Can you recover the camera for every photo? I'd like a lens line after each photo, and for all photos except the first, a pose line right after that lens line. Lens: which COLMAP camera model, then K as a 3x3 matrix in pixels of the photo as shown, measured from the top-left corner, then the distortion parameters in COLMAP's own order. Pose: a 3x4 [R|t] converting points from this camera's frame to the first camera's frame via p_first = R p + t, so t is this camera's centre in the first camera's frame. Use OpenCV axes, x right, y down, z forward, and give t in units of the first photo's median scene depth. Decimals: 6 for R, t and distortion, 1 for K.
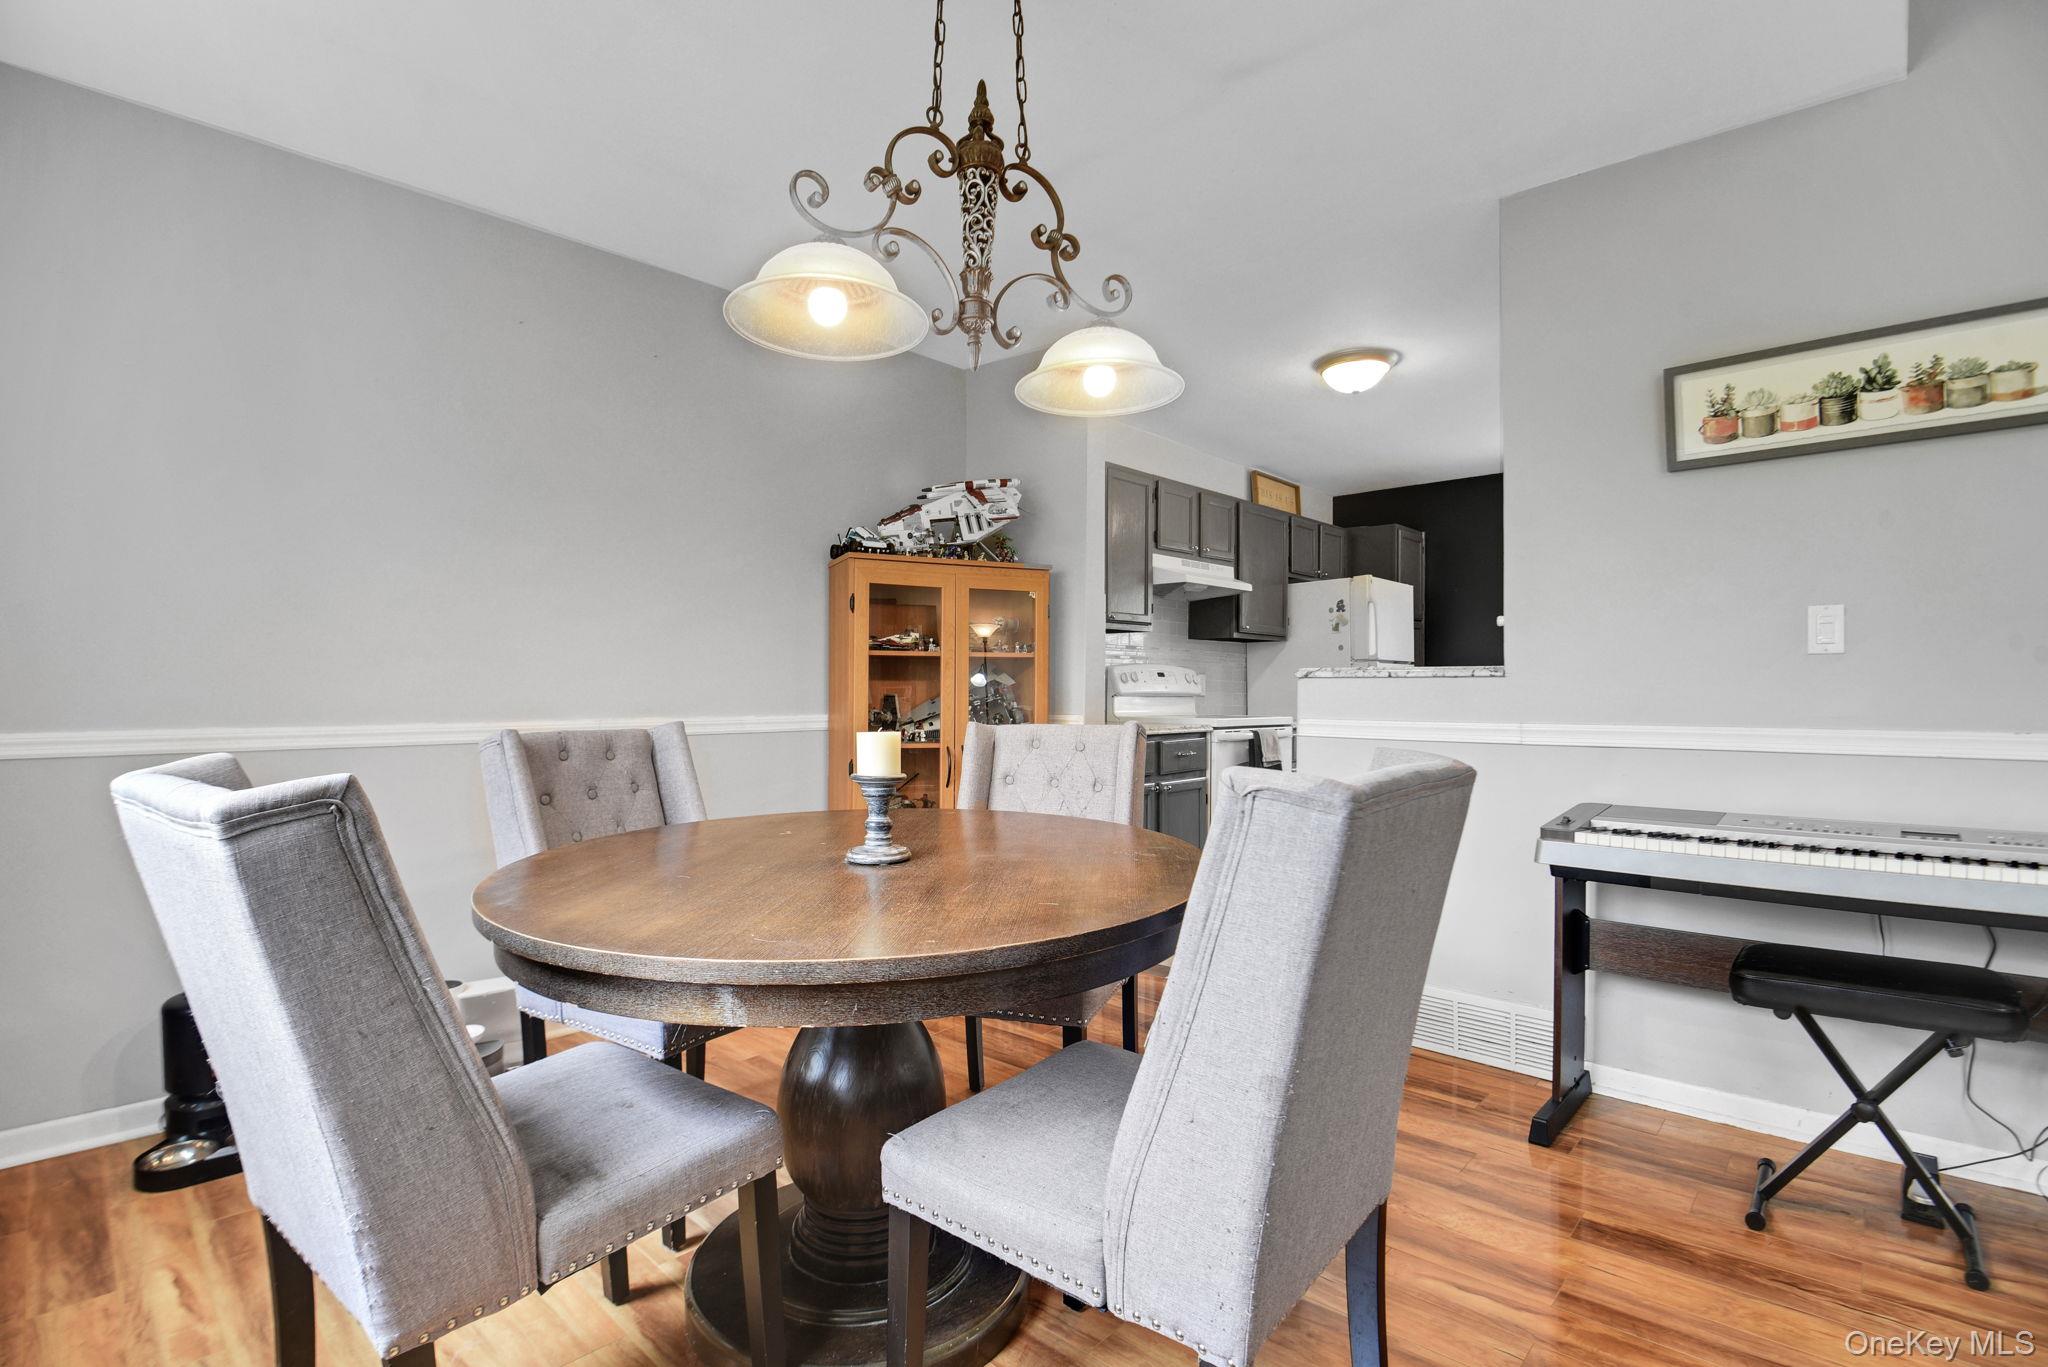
lens RADIAL K [[932.2, 0, 946.1], [0, 932.2, 708.6], [0, 0, 1]] dist [-0.037636, -0.000655]
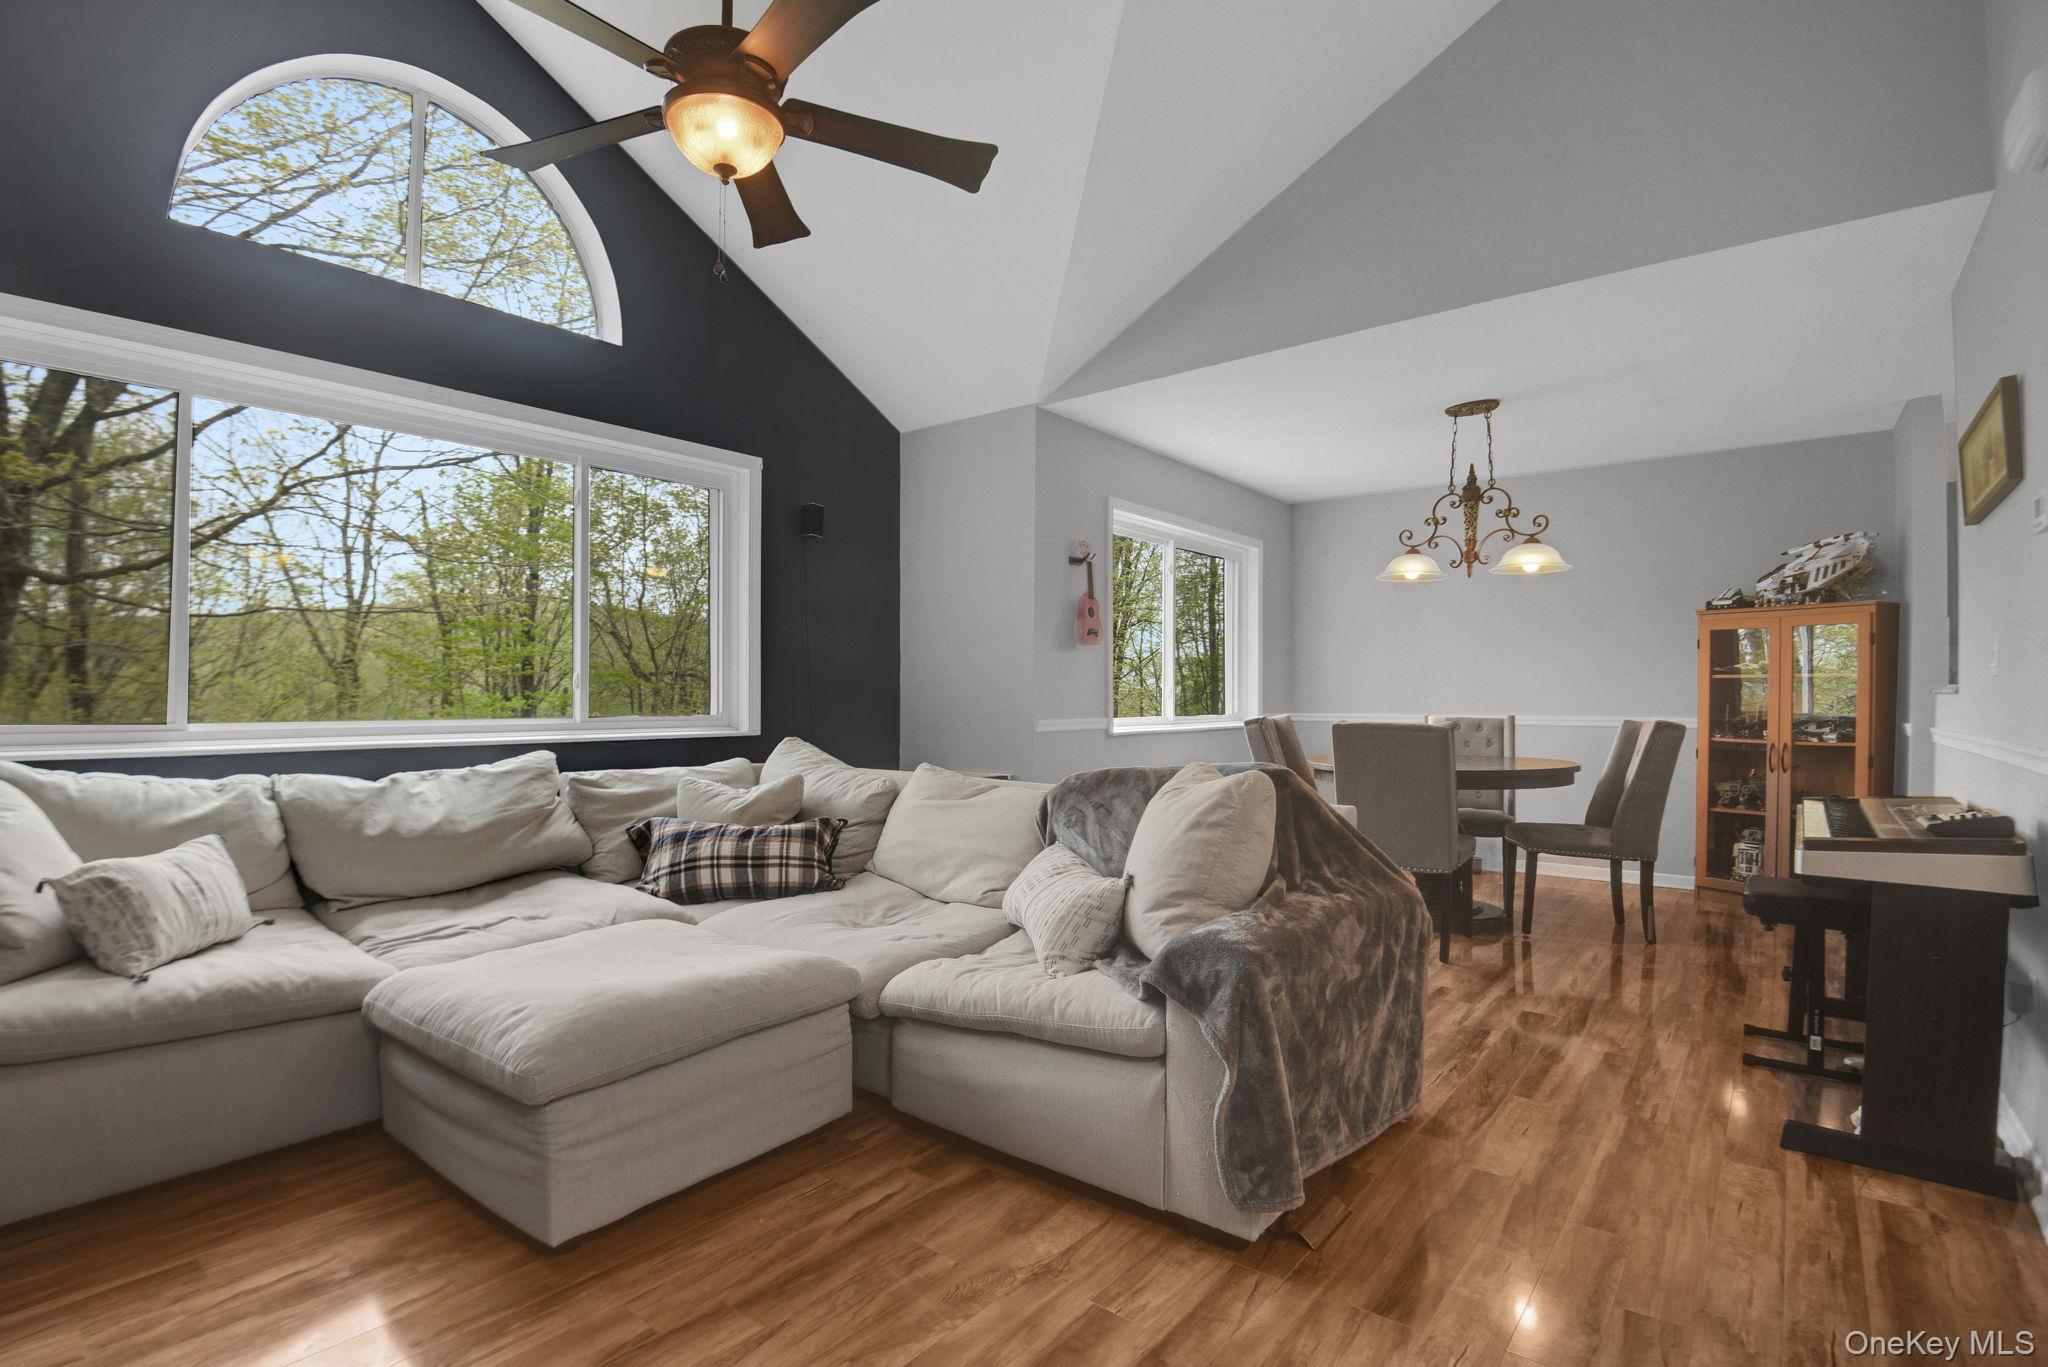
lens RADIAL K [[956.2, 0, 1013.1], [0, 956.2, 685.1], [0, 0, 1]] dist [-0.011229, -0.014360]
pose [[0.117572, -0.012631, -0.992984, 1.861105], [-0.023088, 0.999614, -0.015448, 0.004896], [0.992796, 0.024742, 0.117235, -0.424382]]
